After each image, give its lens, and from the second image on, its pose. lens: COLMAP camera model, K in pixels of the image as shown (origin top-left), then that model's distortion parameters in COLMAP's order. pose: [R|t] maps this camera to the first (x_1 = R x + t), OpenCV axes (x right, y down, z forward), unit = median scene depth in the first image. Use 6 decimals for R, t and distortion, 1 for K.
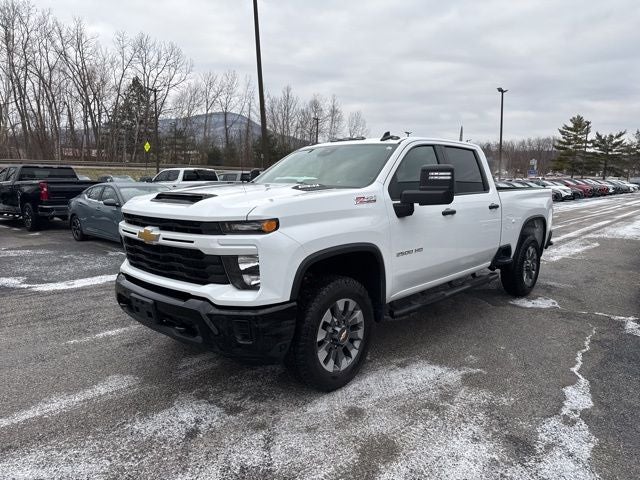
lens RADIAL K [[447.0, 0, 325.2], [0, 447.0, 238.2], [0, 0, 1]] dist [0.052492, -0.064845]
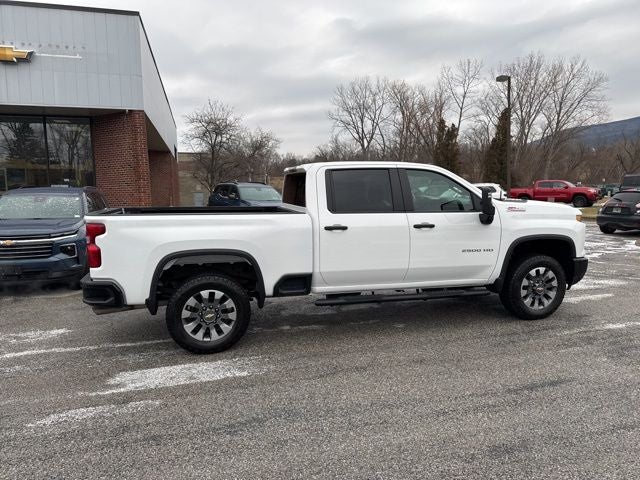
lens RADIAL K [[443.6, 0, 320.6], [0, 443.6, 248.4], [0, 0, 1]] dist [0.065016, -0.083225]
pose [[-0.836943, -0.073626, 0.542314, -0.481339], [0.072834, 0.967112, 0.243700, -0.354114], [-0.542421, 0.243462, -0.804056, 2.464073]]
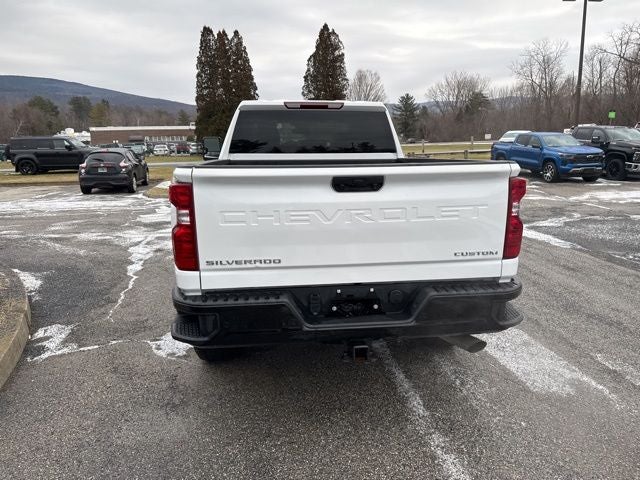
lens RADIAL K [[445.9, 0, 323.8], [0, 445.9, 240.2], [0, 0, 1]] dist [0.048445, -0.056580]
pose [[-0.660808, 0.149688, -0.735477, 1.092176], [-0.091222, 0.956629, 0.276658, -0.256251], [0.744991, 0.249909, -0.618493, 2.098529]]
